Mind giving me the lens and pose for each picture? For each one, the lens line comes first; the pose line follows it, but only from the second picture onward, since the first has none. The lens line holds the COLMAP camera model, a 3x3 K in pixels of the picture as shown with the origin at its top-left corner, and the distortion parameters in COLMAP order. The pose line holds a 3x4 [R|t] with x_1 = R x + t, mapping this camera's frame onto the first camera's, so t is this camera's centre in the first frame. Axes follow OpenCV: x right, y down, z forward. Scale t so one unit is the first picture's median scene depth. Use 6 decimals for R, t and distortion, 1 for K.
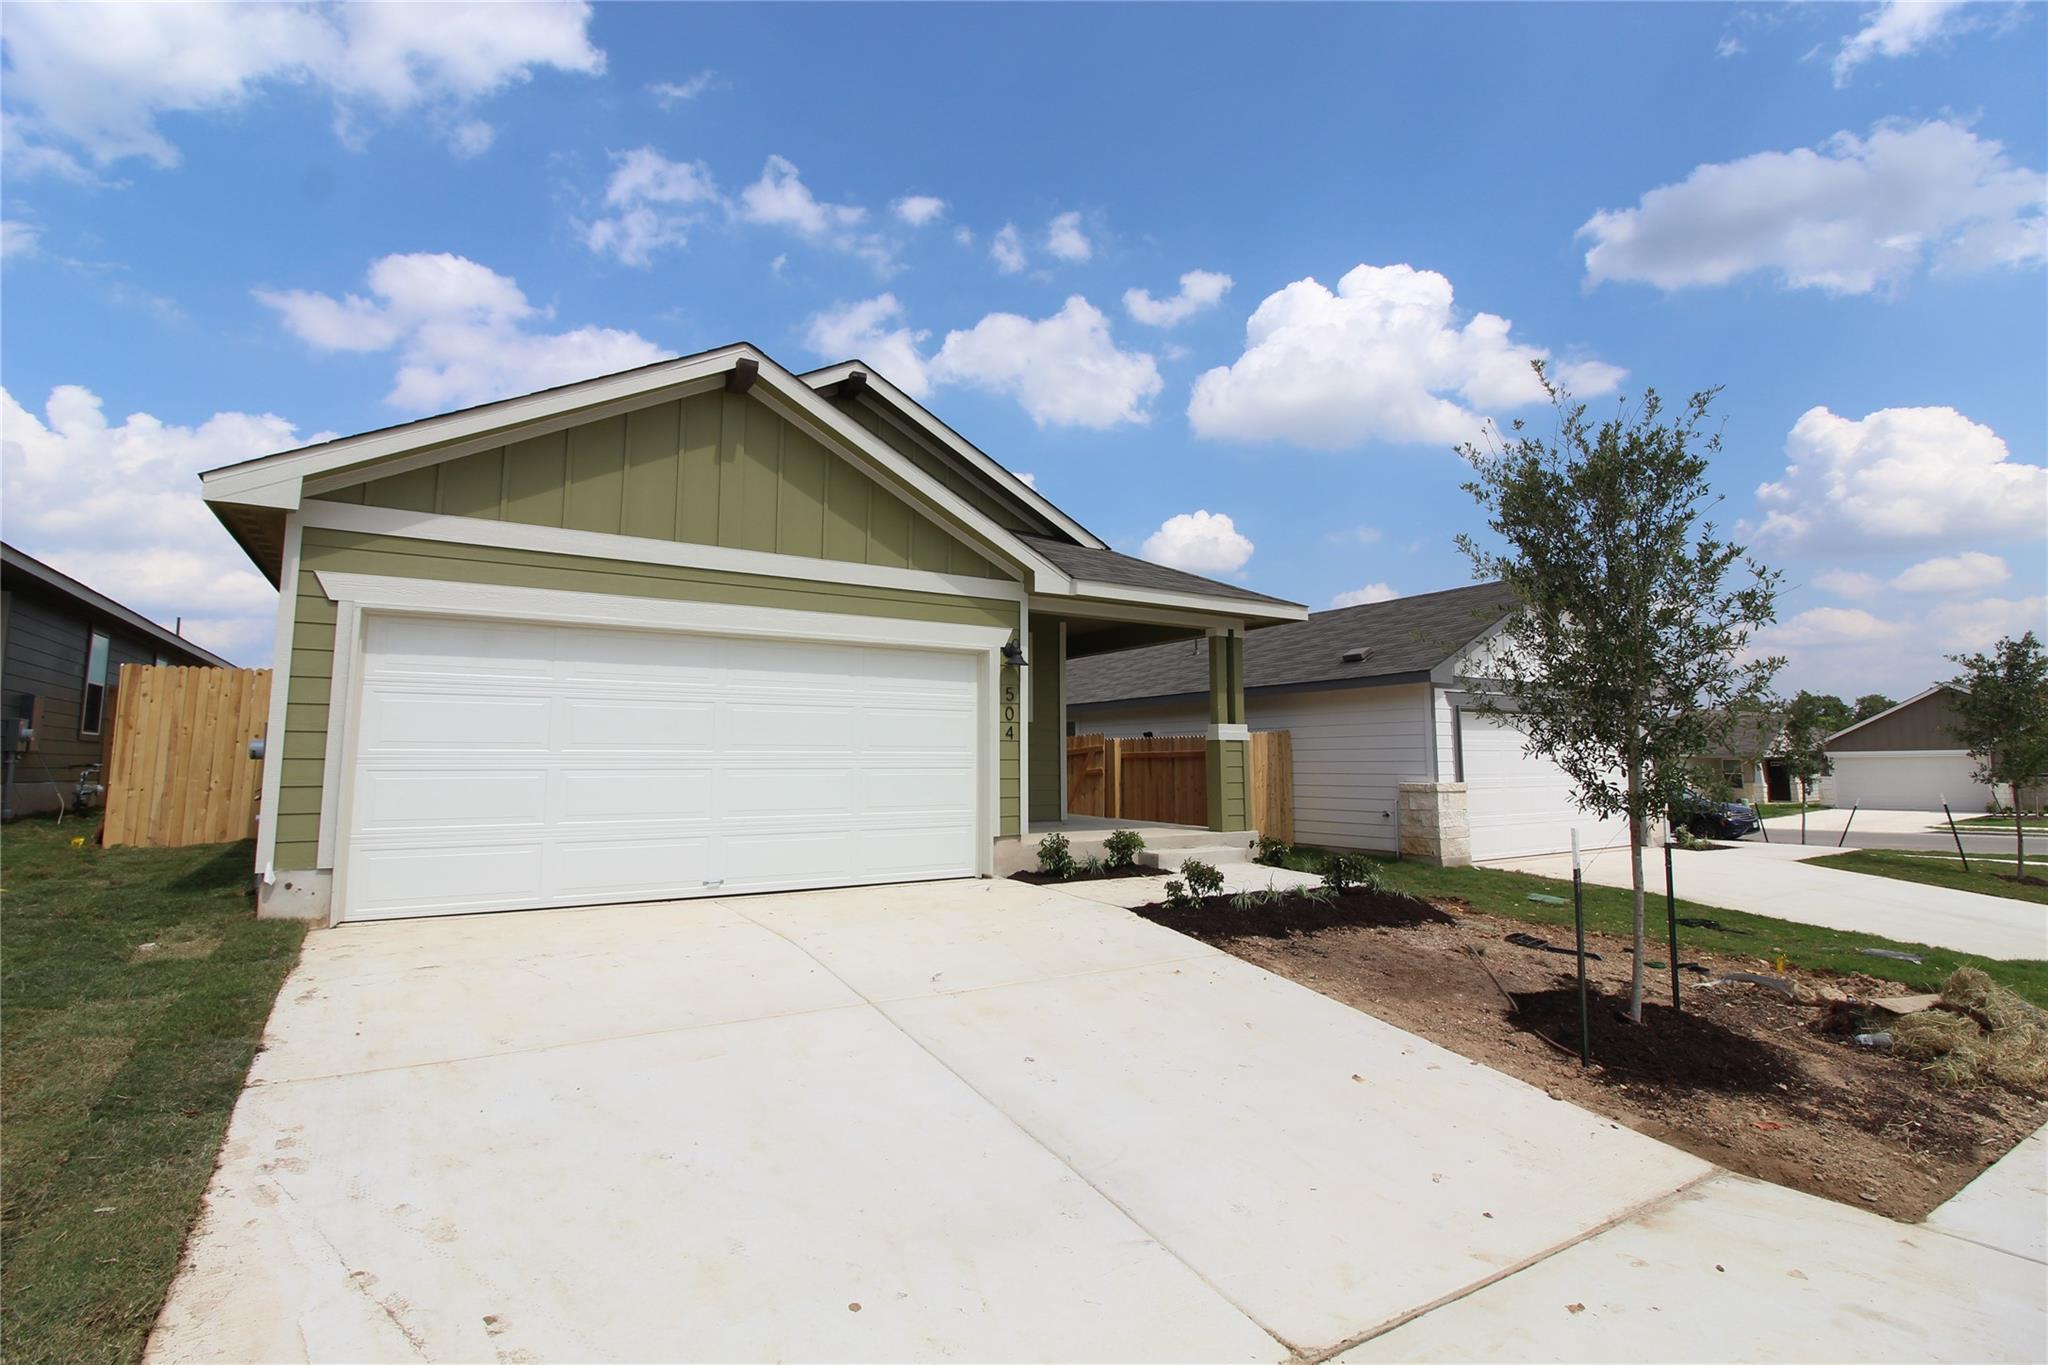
lens RADIAL K [[955.6, 0, 1023.3], [0, 955.6, 673.1], [0, 0, 1]] dist [-0.023140, -0.000991]
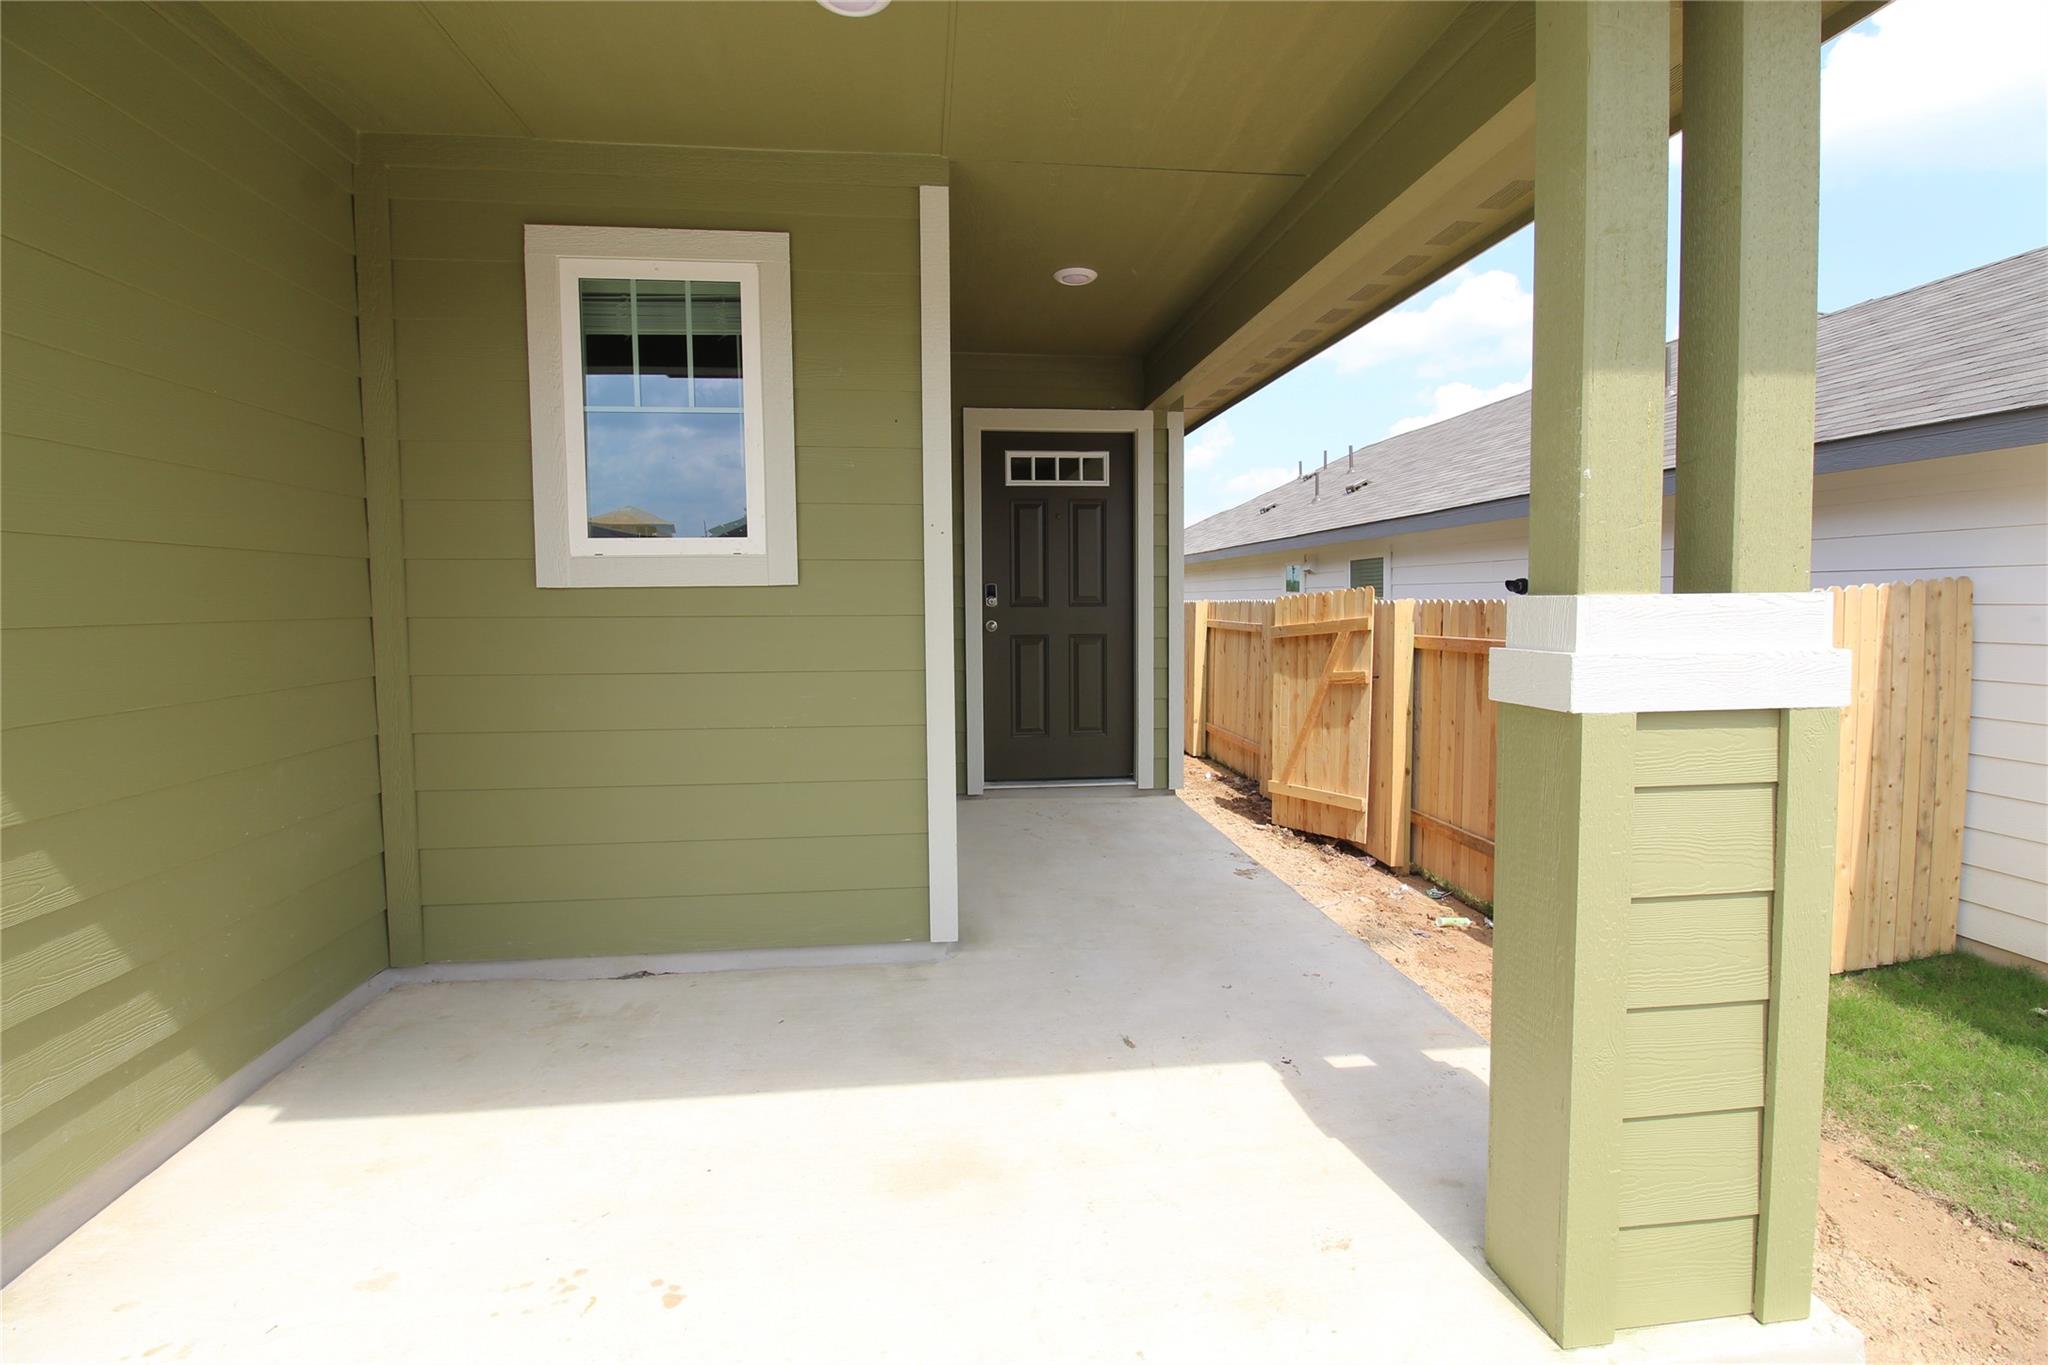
lens RADIAL K [[955.6, 0, 1023.9], [0, 955.6, 672.6], [0, 0, 1]] dist [-0.023140, -0.000991]
pose [[0.900940, 0.026471, -0.433136, 0.136704], [0.047355, 0.986179, 0.158770, 0.028724], [0.431352, -0.163553, 0.887235, 0.603687]]
